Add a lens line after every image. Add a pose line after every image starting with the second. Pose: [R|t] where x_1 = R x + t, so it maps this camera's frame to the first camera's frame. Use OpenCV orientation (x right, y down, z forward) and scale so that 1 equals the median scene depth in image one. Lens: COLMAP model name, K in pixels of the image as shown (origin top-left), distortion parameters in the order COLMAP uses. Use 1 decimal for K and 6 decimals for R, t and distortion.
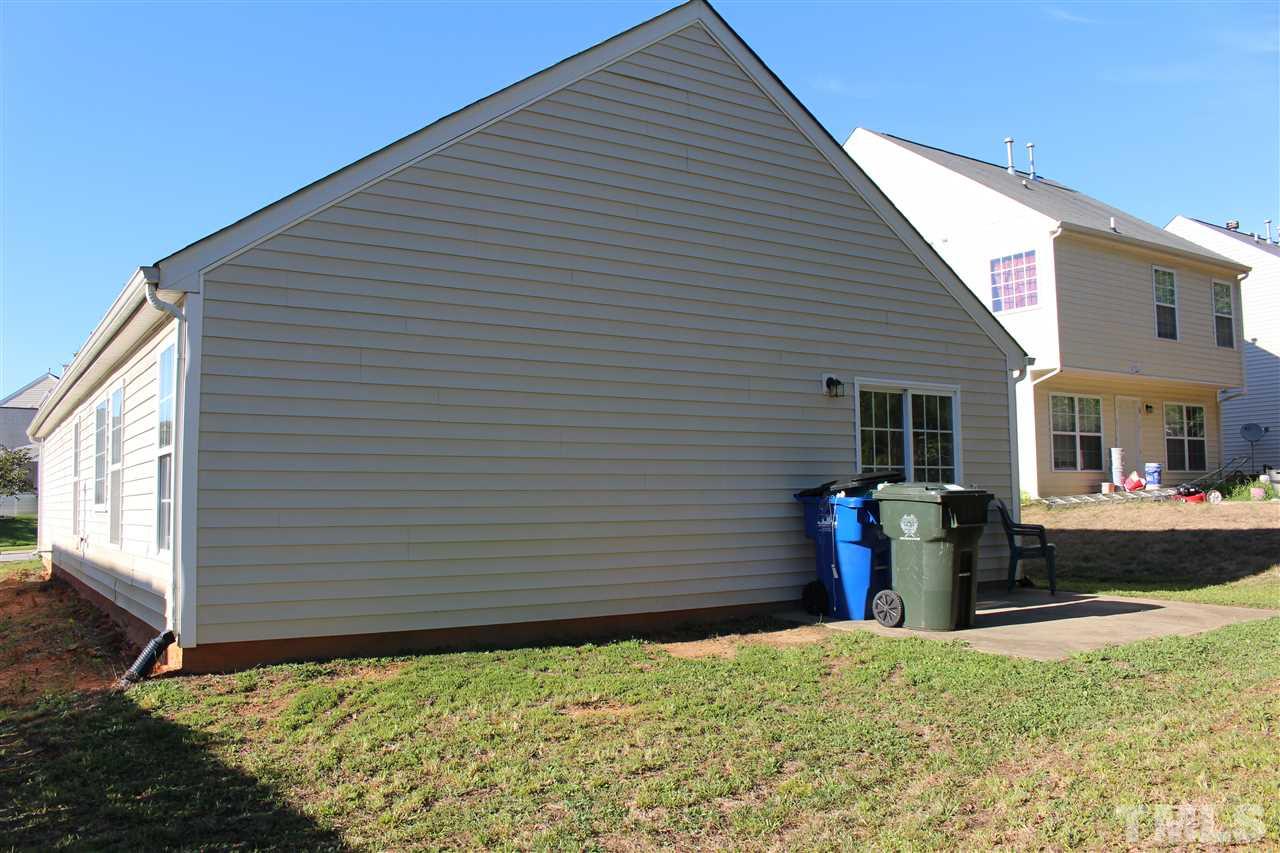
lens RADIAL K [[1057.4, 0, 632.7], [0, 1057.4, 431.4], [0, 0, 1]] dist [-0.150376, 0.127609]
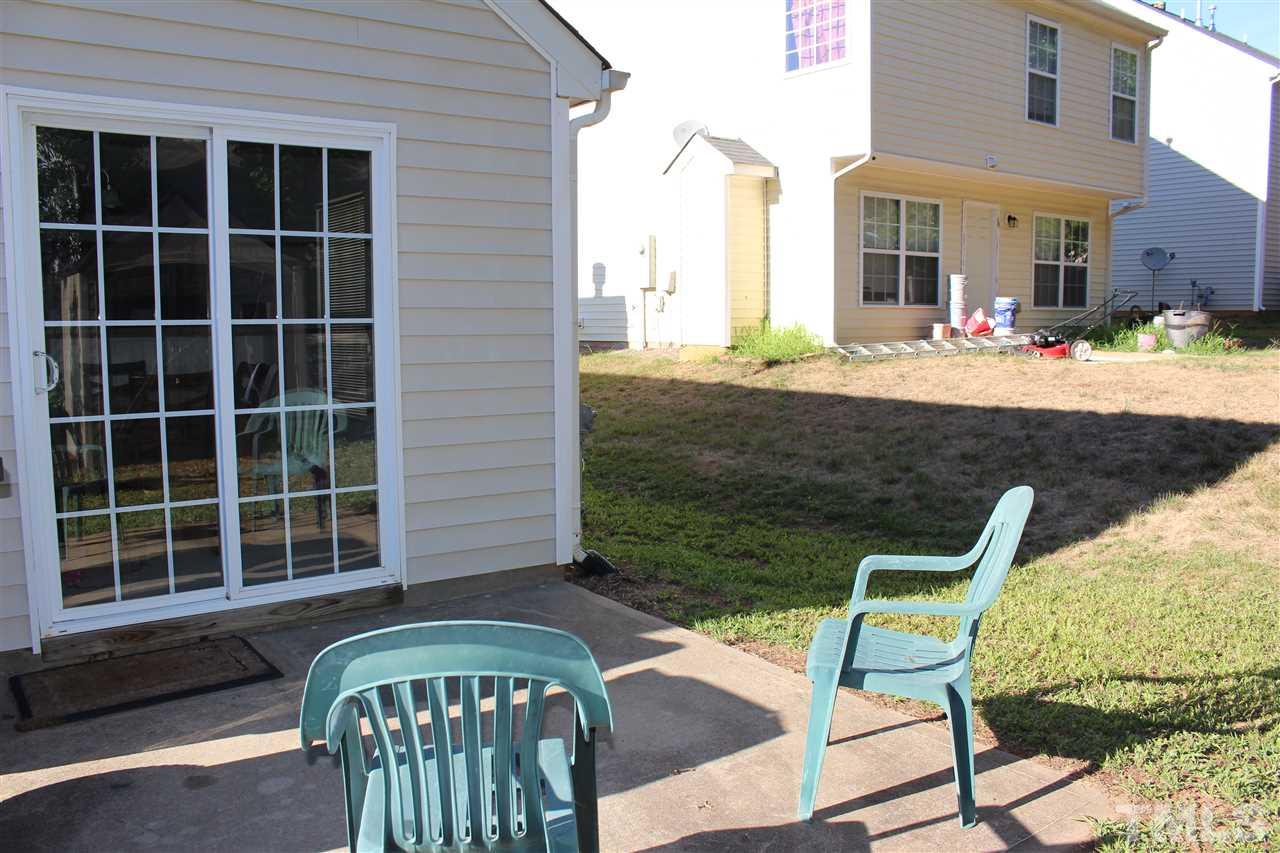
lens RADIAL K [[1057.4, 0, 632.7], [0, 1057.4, 431.4], [0, 0, 1]] dist [-0.150376, 0.127609]
pose [[0.997629, 0.000198, 0.068825, 0.200225], [-0.012033, 0.985095, 0.171589, 0.002307], [-0.067765, -0.172010, 0.982762, 0.296771]]
